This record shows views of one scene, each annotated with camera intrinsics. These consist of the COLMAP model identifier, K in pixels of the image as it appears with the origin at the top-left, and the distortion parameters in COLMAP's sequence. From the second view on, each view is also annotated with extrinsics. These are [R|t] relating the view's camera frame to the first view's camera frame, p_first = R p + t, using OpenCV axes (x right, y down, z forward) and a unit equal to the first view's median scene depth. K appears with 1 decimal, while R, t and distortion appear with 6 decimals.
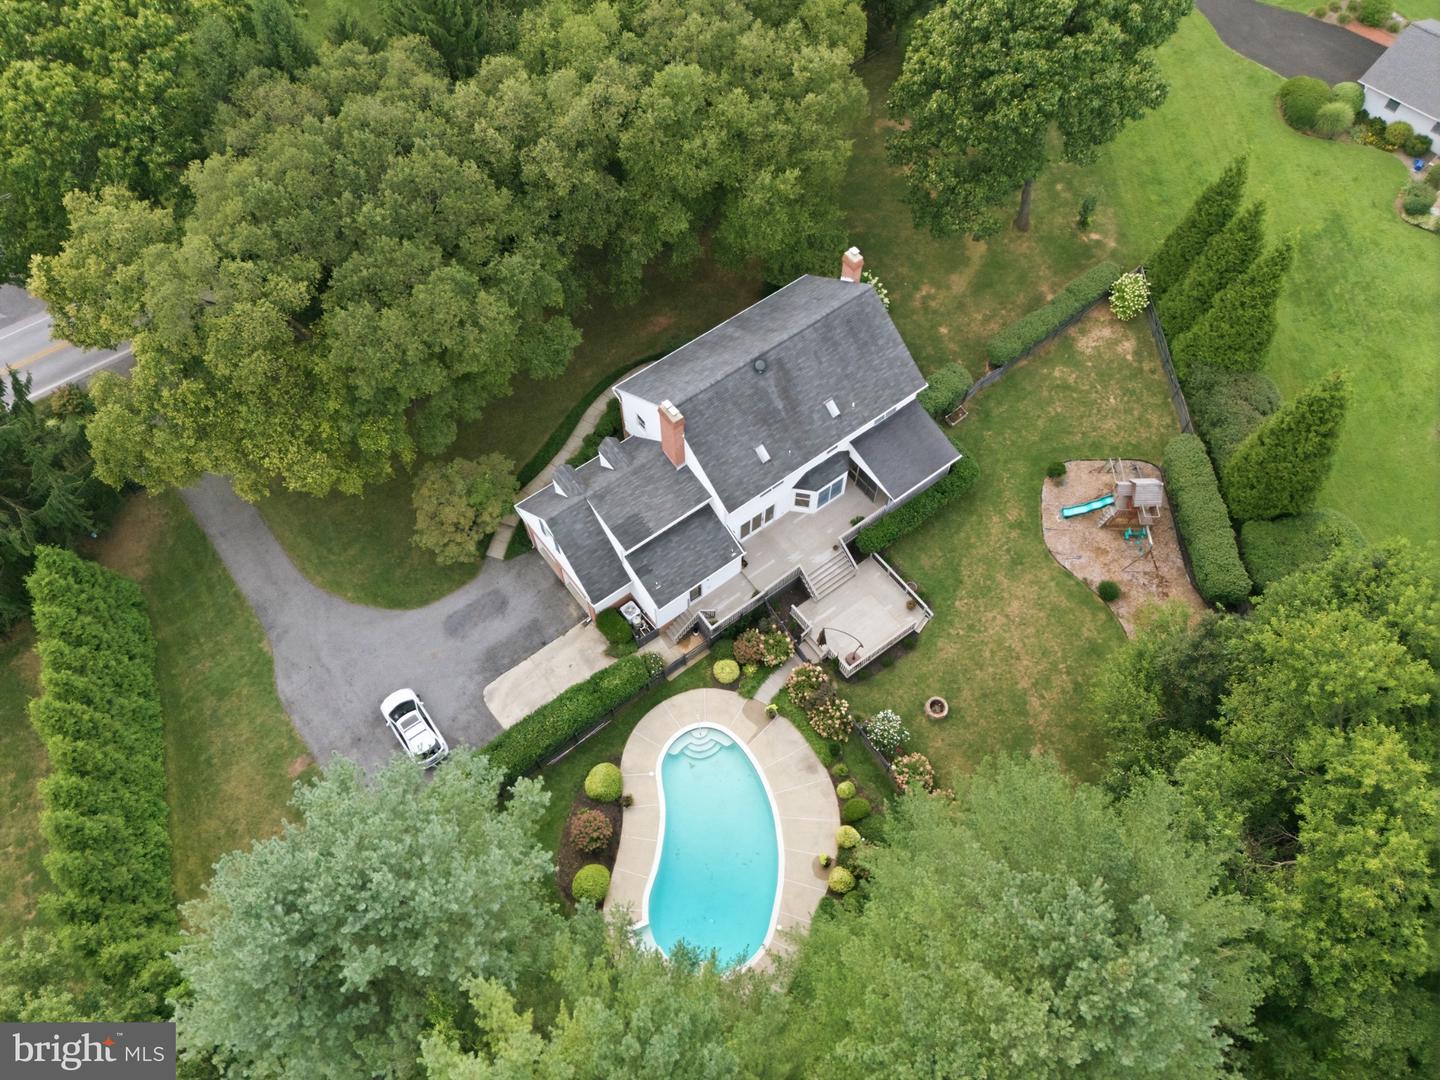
lens RADIAL K [[1068.1, 0, 722.9], [0, 1068.1, 538.8], [0, 0, 1]] dist [0.061805, -0.055866]
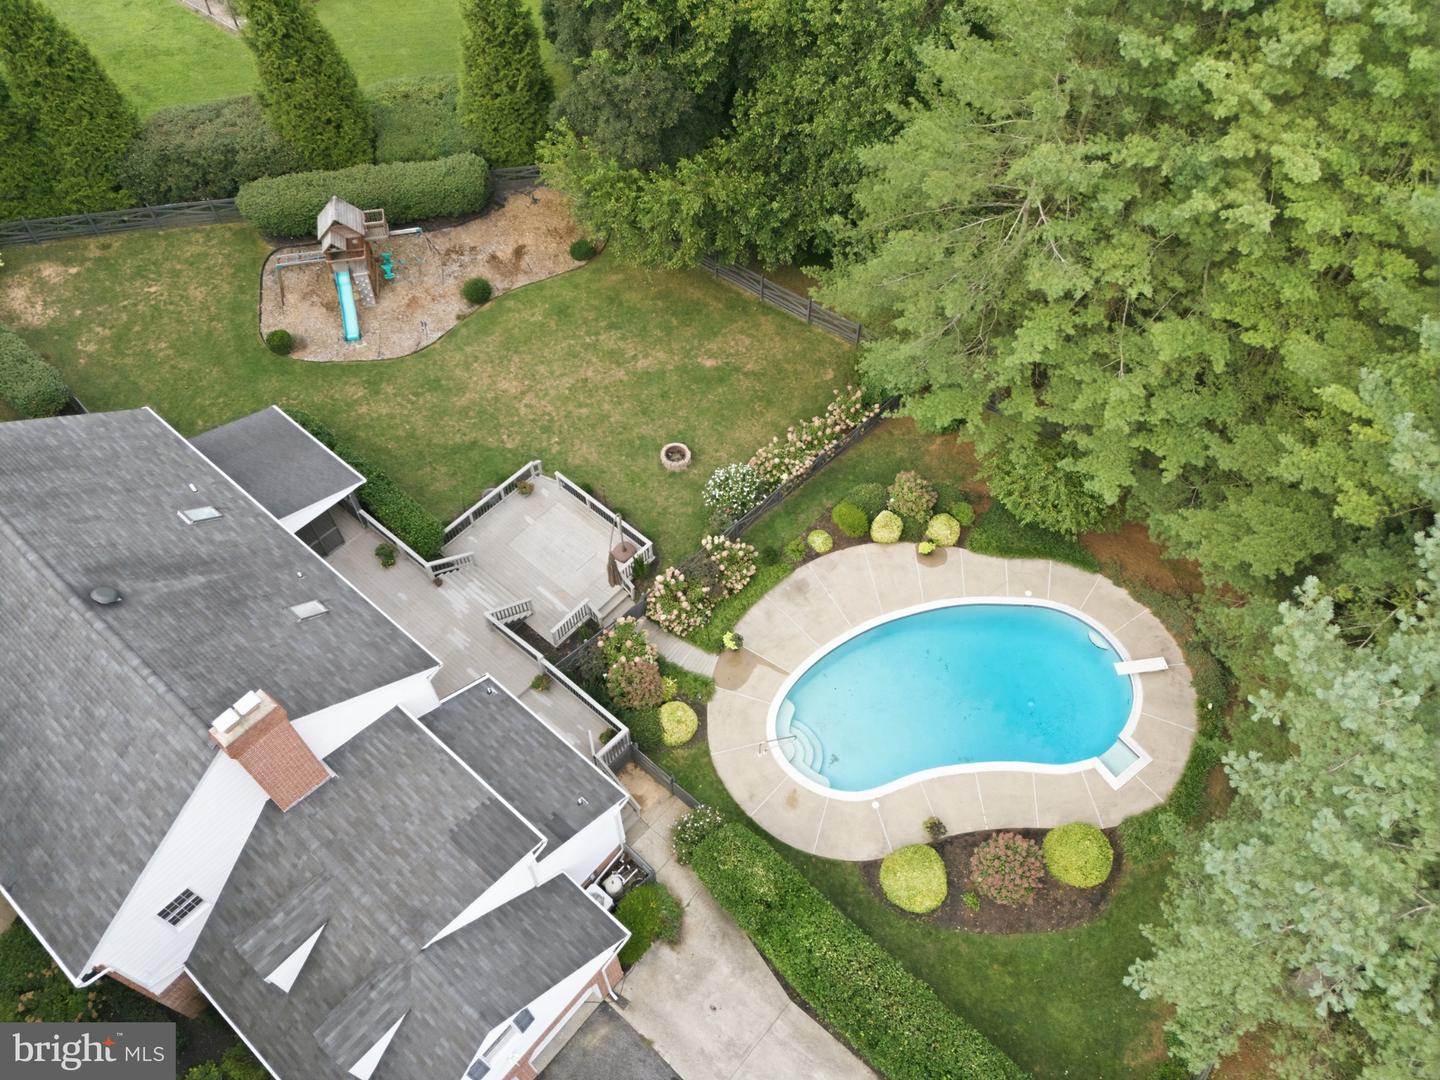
lens RADIAL K [[1065.3, 0, 724.8], [0, 1065.3, 539.9], [0, 0, 1]] dist [0.057291, -0.045507]
pose [[-0.205131, -0.802313, 0.560549, -0.252828], [0.841829, 0.147510, 0.519196, -0.177164], [-0.499244, 0.578389, 0.645152, 0.536093]]
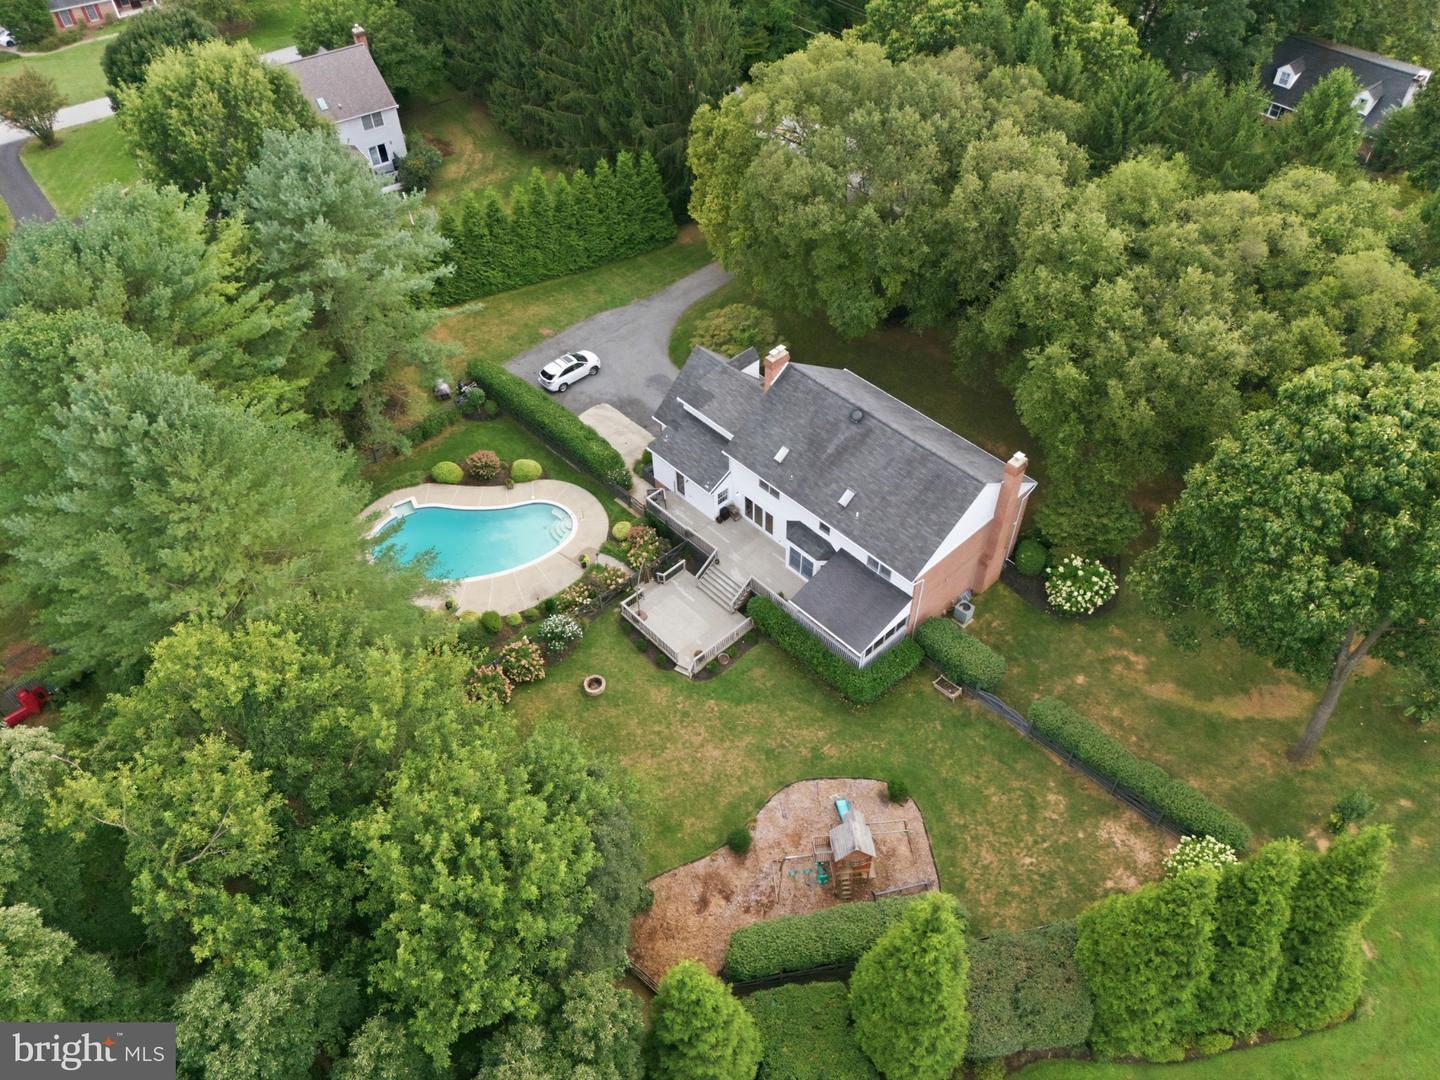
lens RADIAL K [[1059.3, 0, 720.0], [0, 1059.3, 540.0], [0, 0, 1]] dist [0.096480, -0.125574]
pose [[0.102470, 0.727607, -0.678298, 0.779859], [-0.848419, 0.419913, 0.322269, -0.320591], [0.519312, 0.542459, 0.660344, 0.309518]]
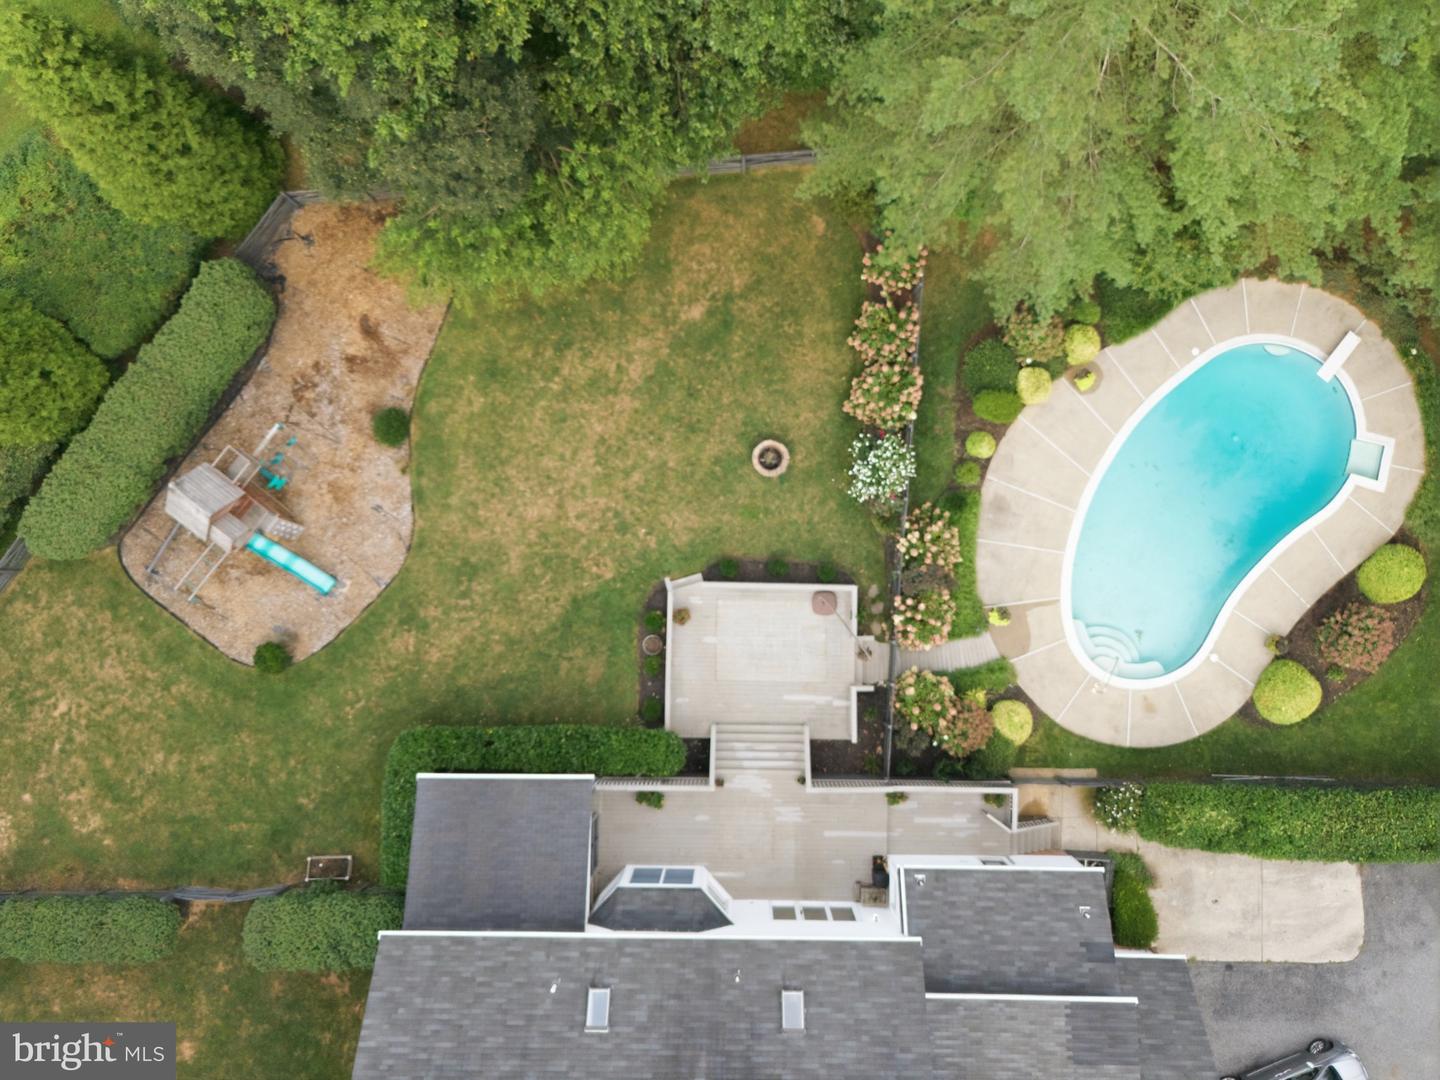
lens RADIAL K [[1068.1, 0, 722.9], [0, 1068.1, 538.8], [0, 0, 1]] dist [0.061805, -0.055866]
pose [[-0.788732, -0.613784, 0.034217, 0.167739], [0.536314, -0.659842, 0.526285, -0.203046], [-0.300447, 0.433449, 0.849620, 0.498176]]
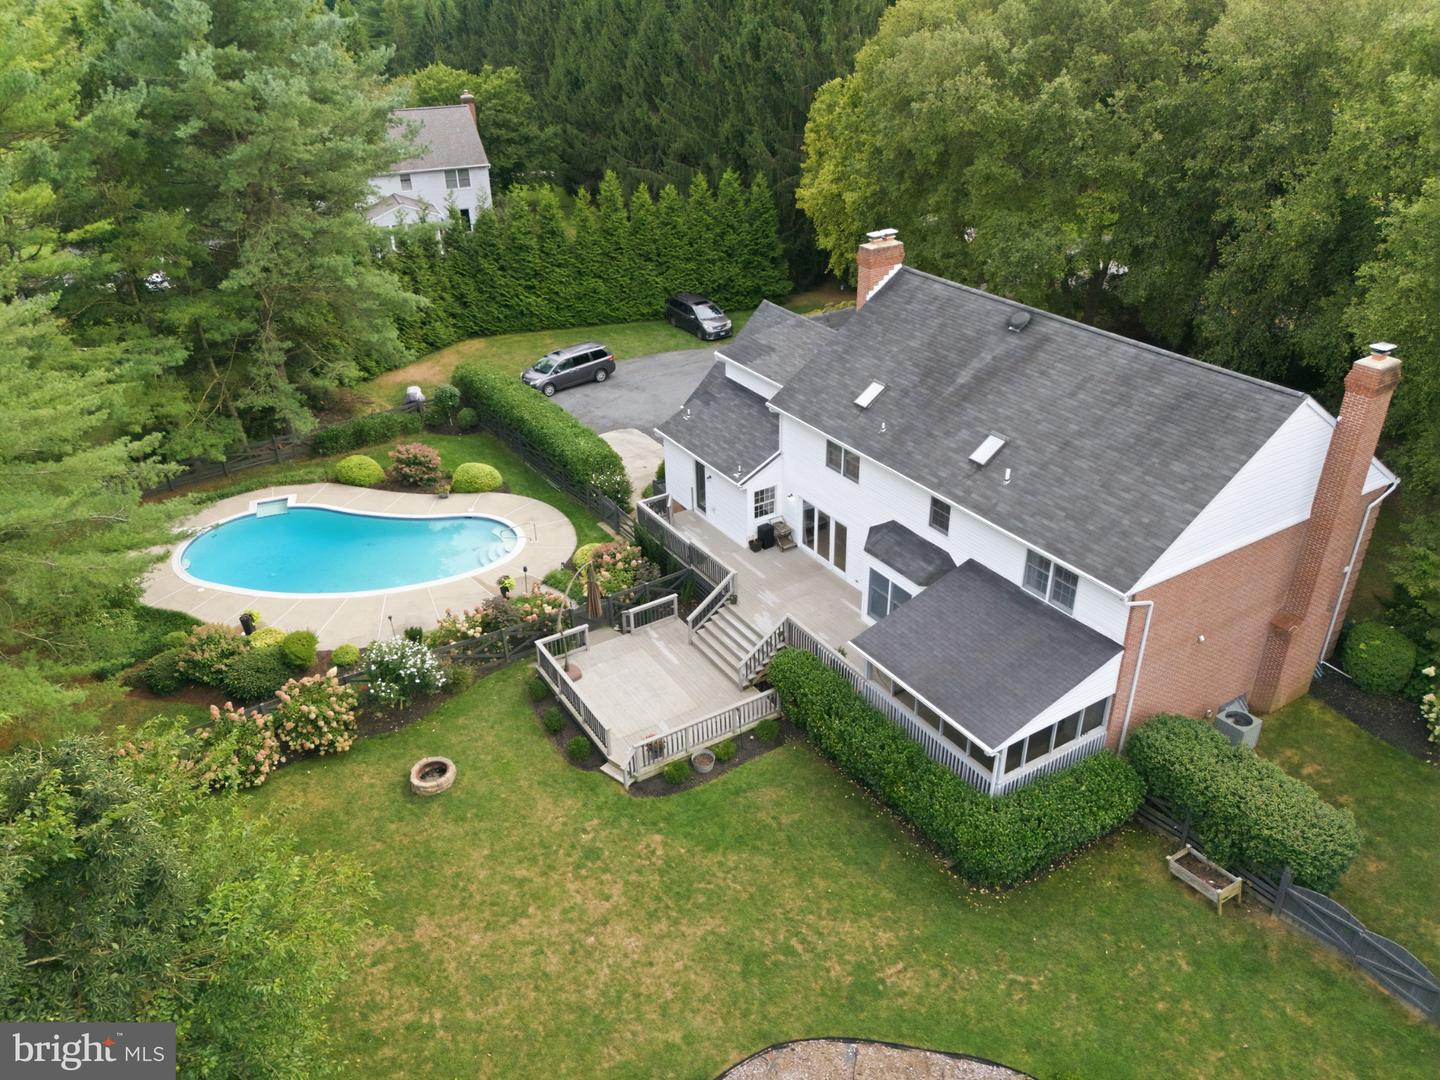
lens RADIAL K [[1065.3, 0, 724.8], [0, 1065.3, 539.9], [0, 0, 1]] dist [0.057291, -0.045507]
pose [[-0.090033, 0.487541, -0.868446, 0.552919], [-0.850094, 0.416680, 0.322052, -0.159113], [0.518878, 0.767256, 0.376941, 0.779849]]
